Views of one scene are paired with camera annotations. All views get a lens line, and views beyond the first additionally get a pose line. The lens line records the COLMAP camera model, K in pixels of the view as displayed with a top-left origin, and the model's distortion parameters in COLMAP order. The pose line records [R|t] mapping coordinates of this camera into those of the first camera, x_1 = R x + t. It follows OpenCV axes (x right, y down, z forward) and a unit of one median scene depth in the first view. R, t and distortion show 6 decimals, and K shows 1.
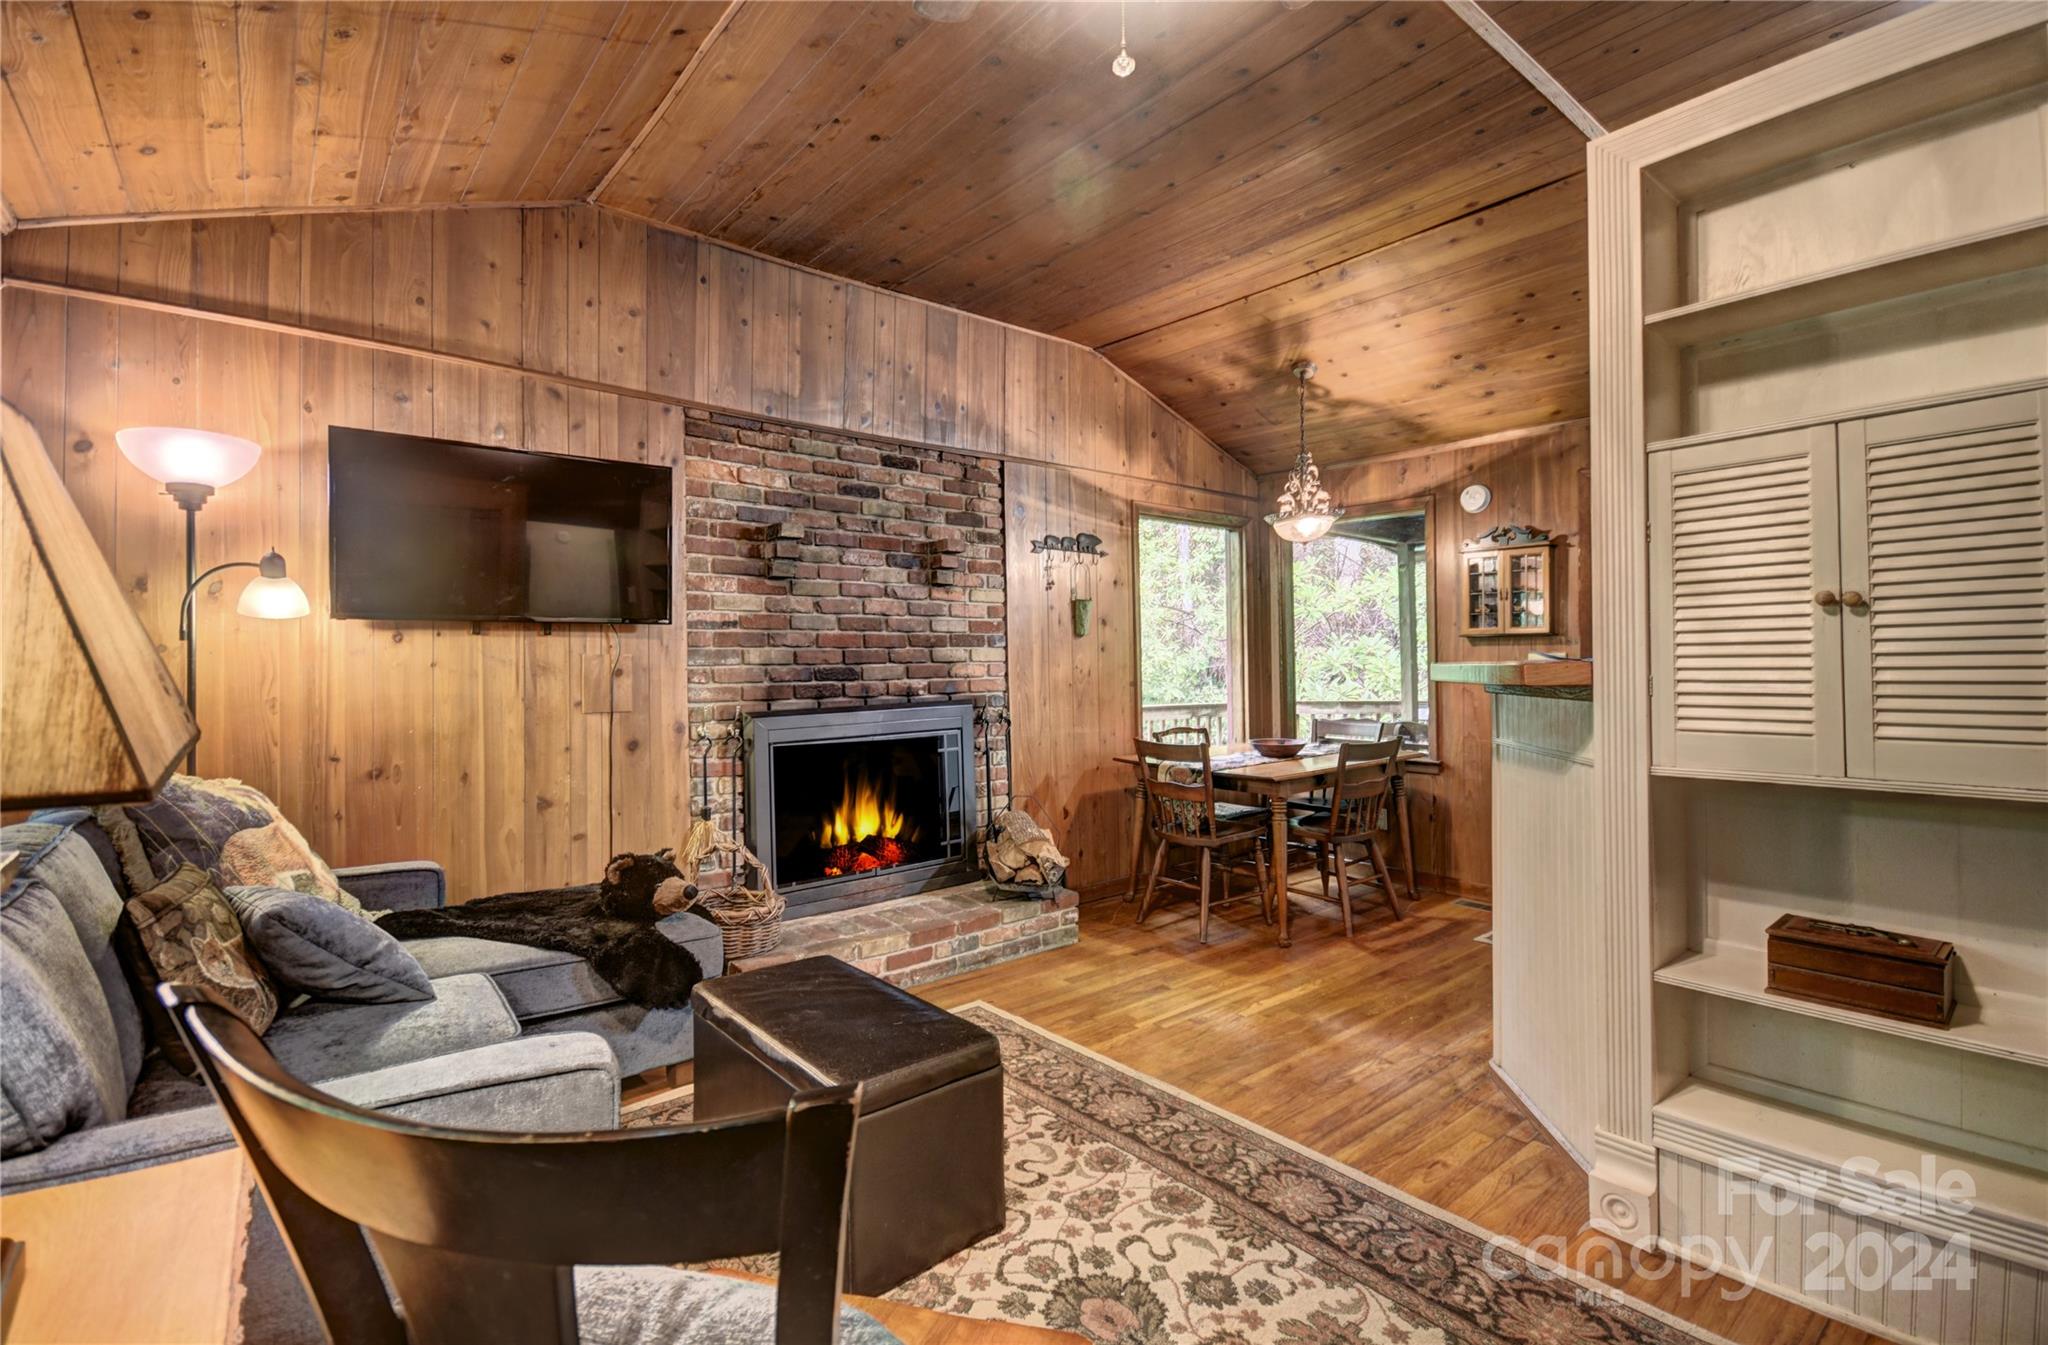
lens RADIAL K [[912.1, 0, 1044.3], [0, 912.1, 634.6], [0, 0, 1]] dist [0.020580, 0.000233]
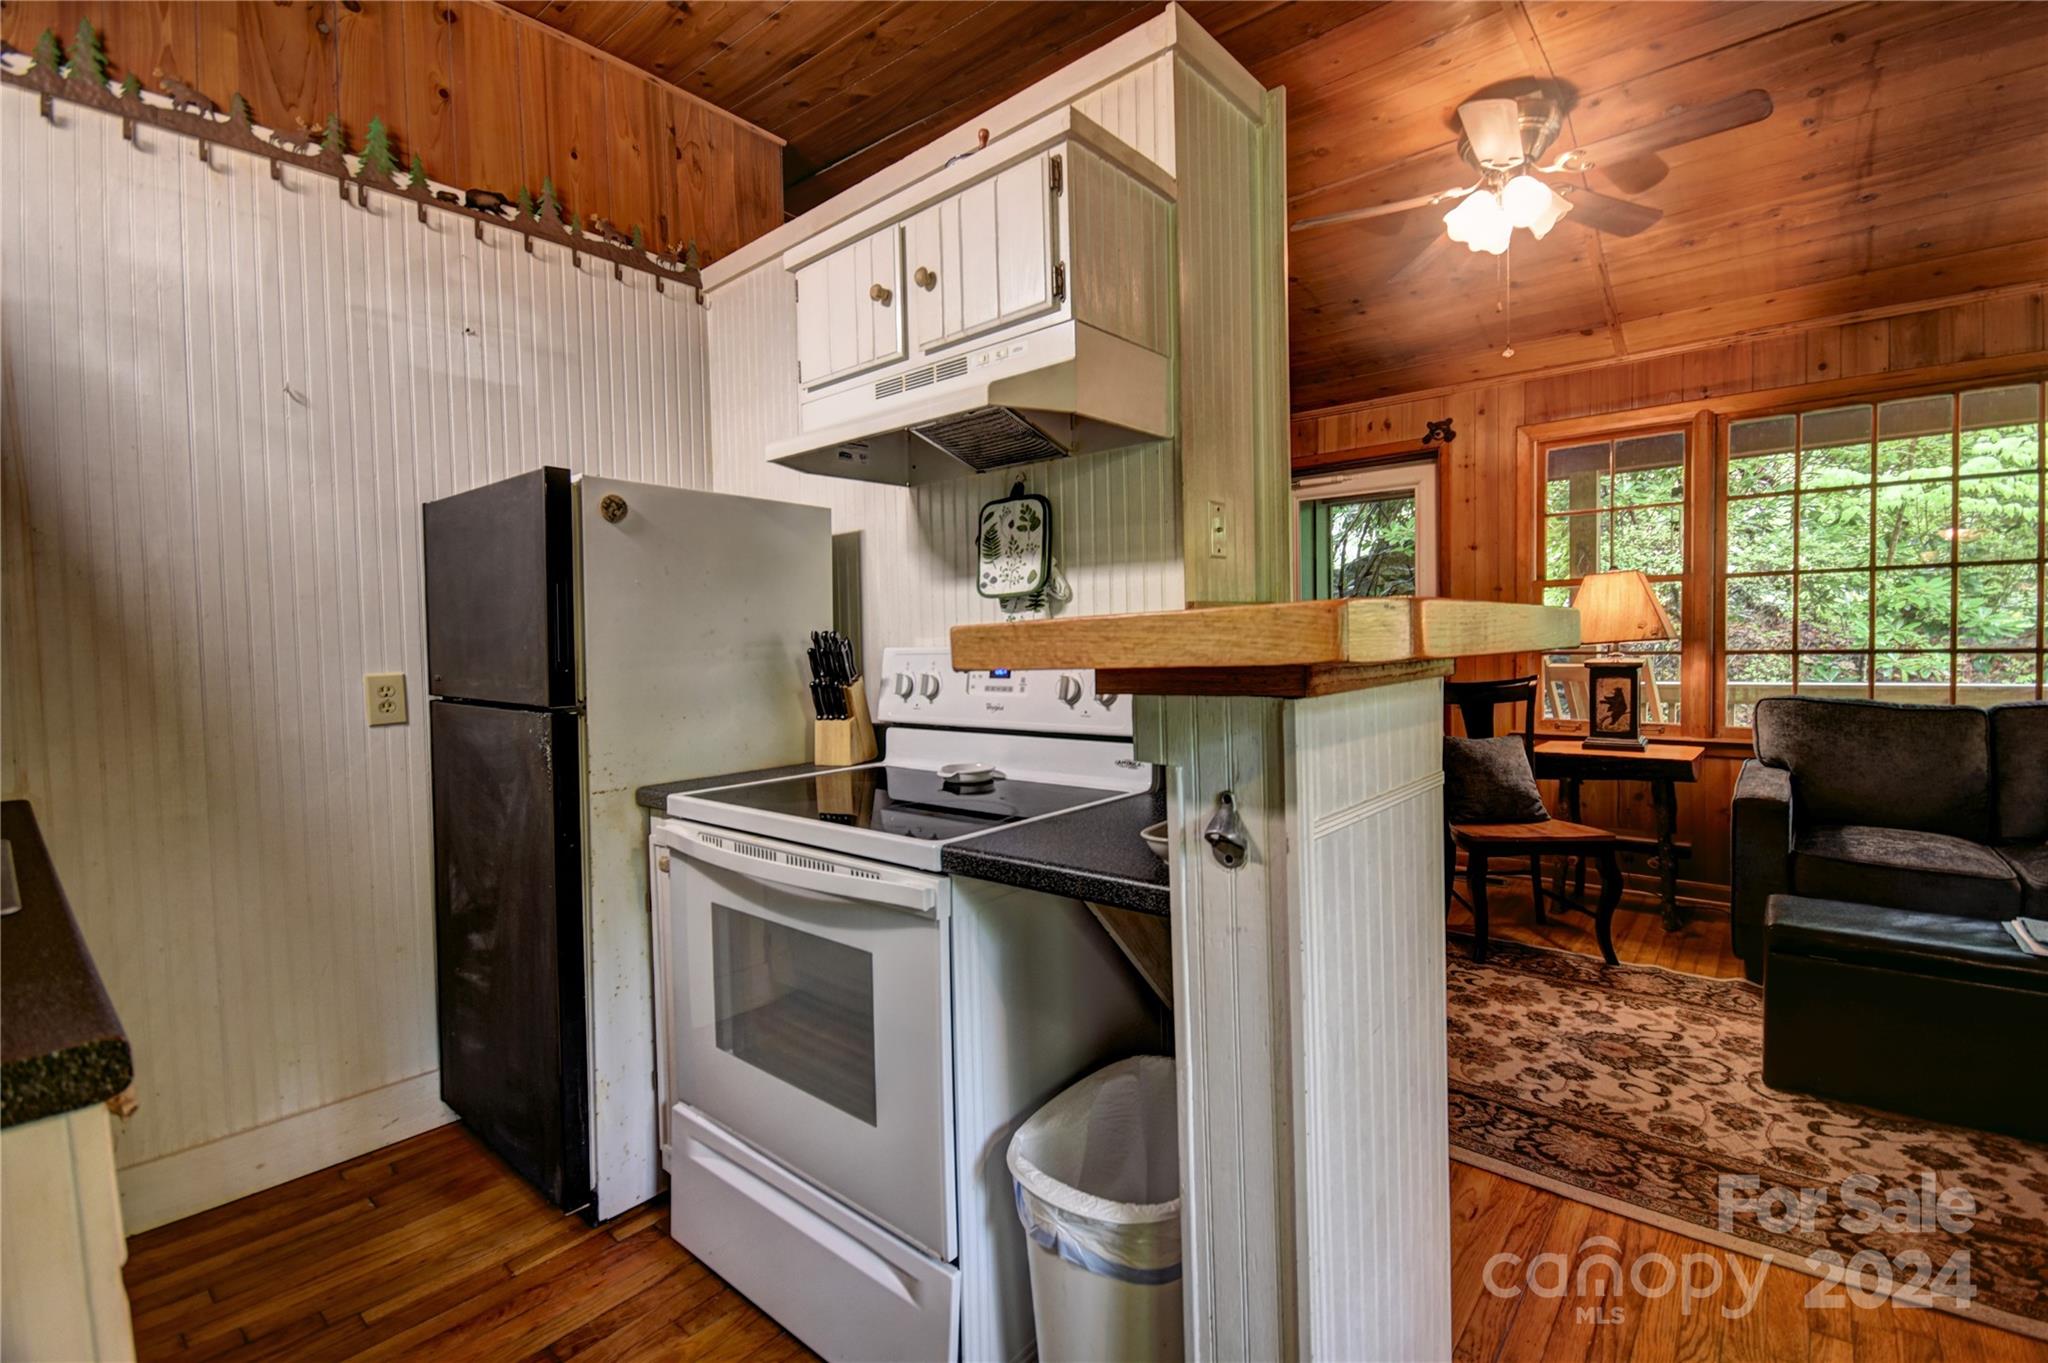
lens RADIAL K [[886.3, 0, 1020.9], [0, 886.3, 676.0], [0, 0, 1]] dist [0.008361, -0.014252]
pose [[-0.987177, 0.034938, -0.155761, 1.009455], [0.035386, 0.999374, -0.000102, 0.073717], [0.155660, -0.005612, -0.987795, 1.866237]]
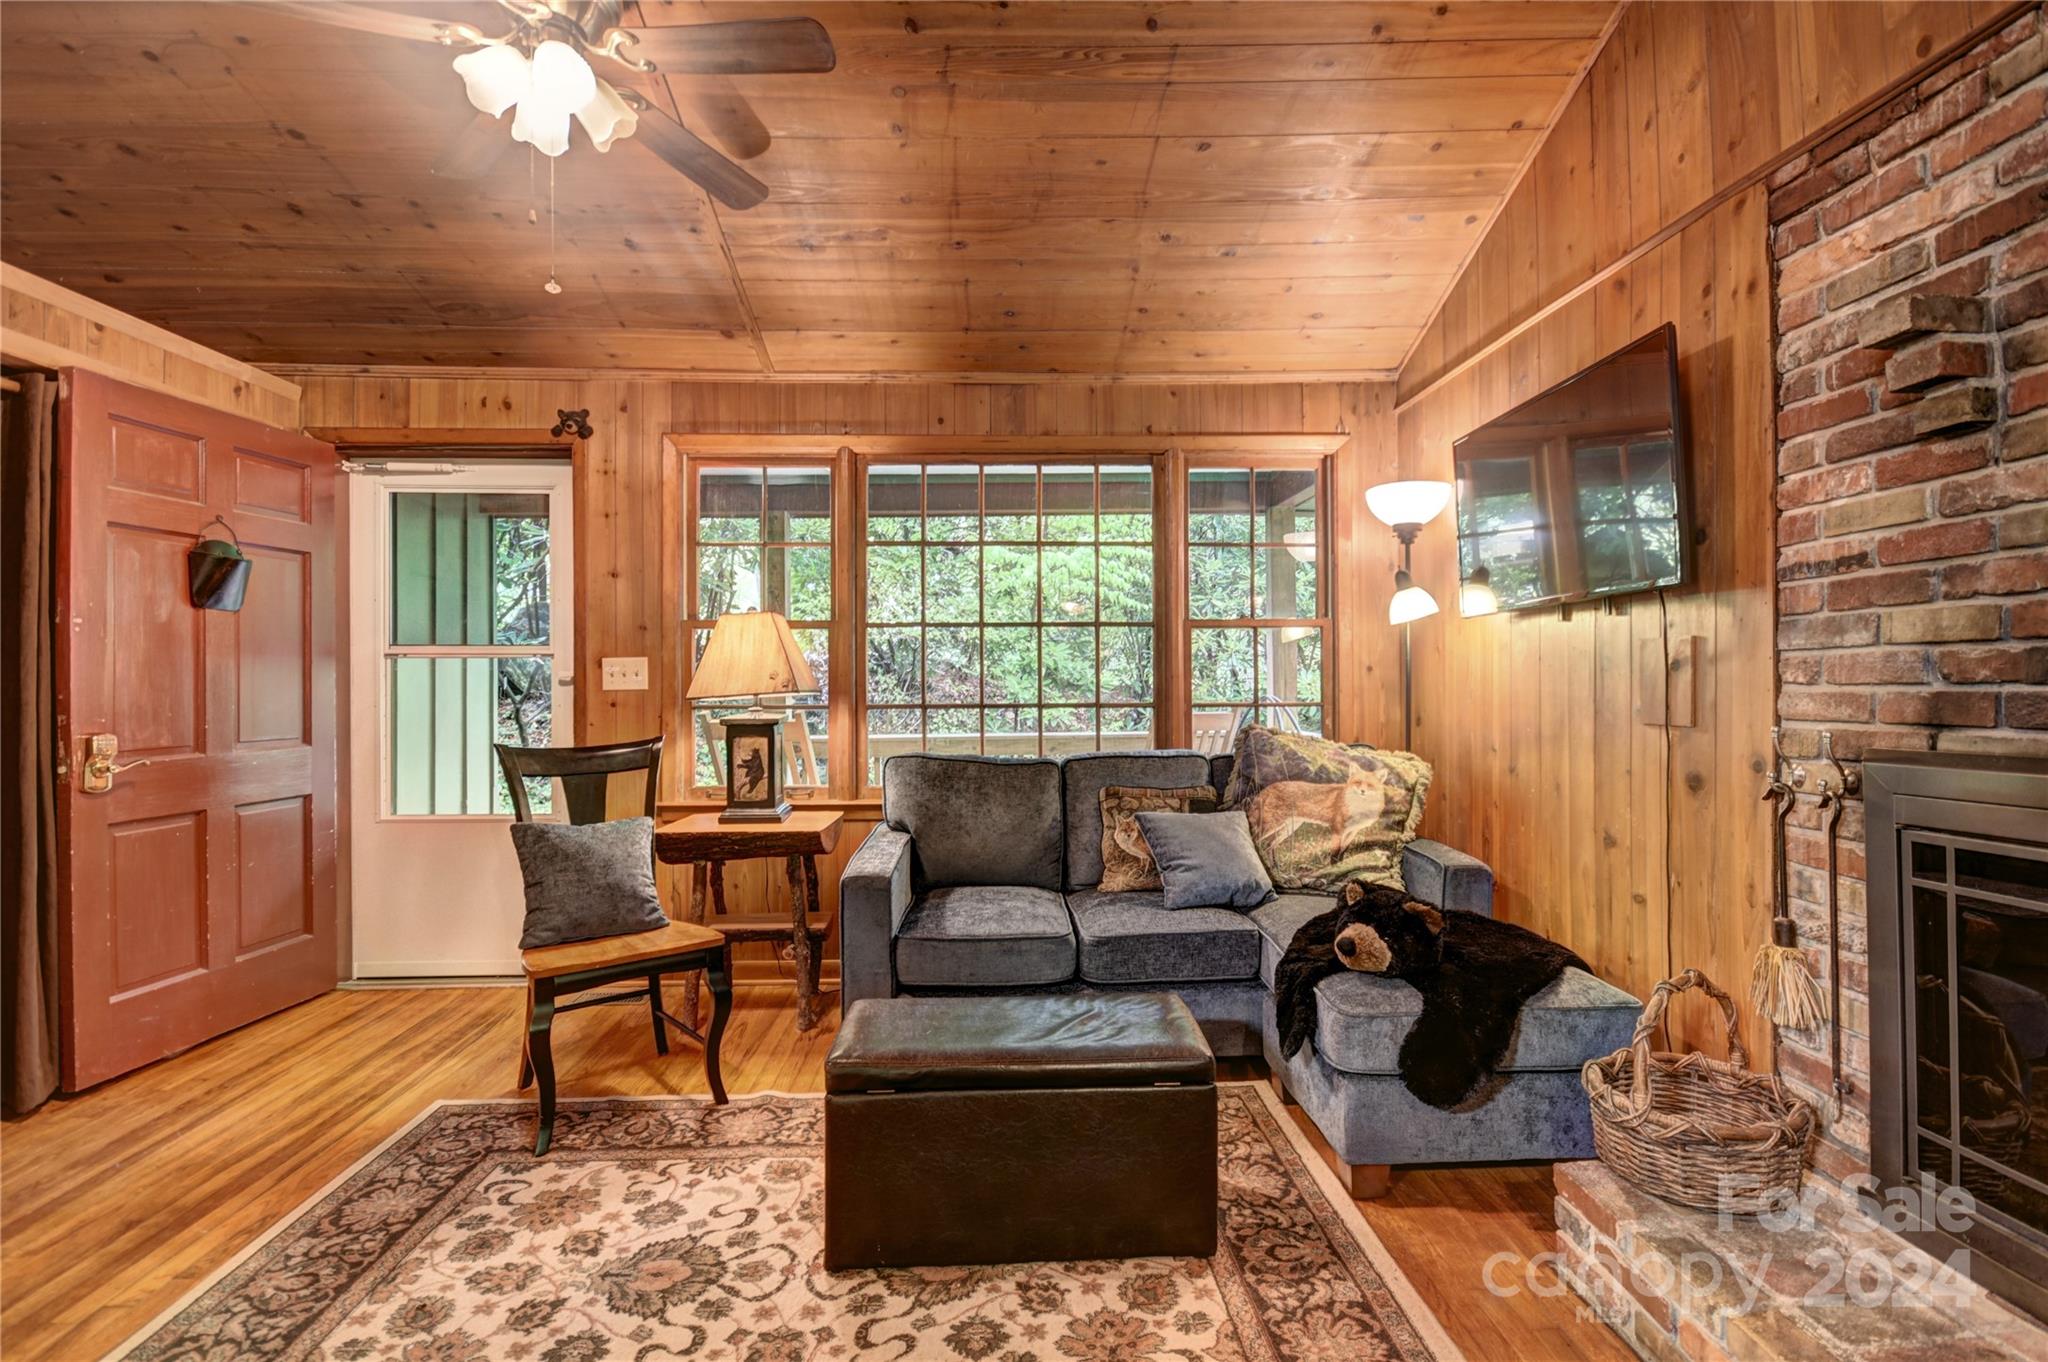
lens RADIAL K [[932.5, 0, 1030.3], [0, 932.5, 671.3], [0, 0, 1]] dist [-0.000500, -0.003855]
pose [[-0.617792, 0.003179, -0.786335, 0.529902], [0.041769, 0.998713, -0.028778, 0.072555], [0.785232, -0.050623, -0.617129, 1.660832]]
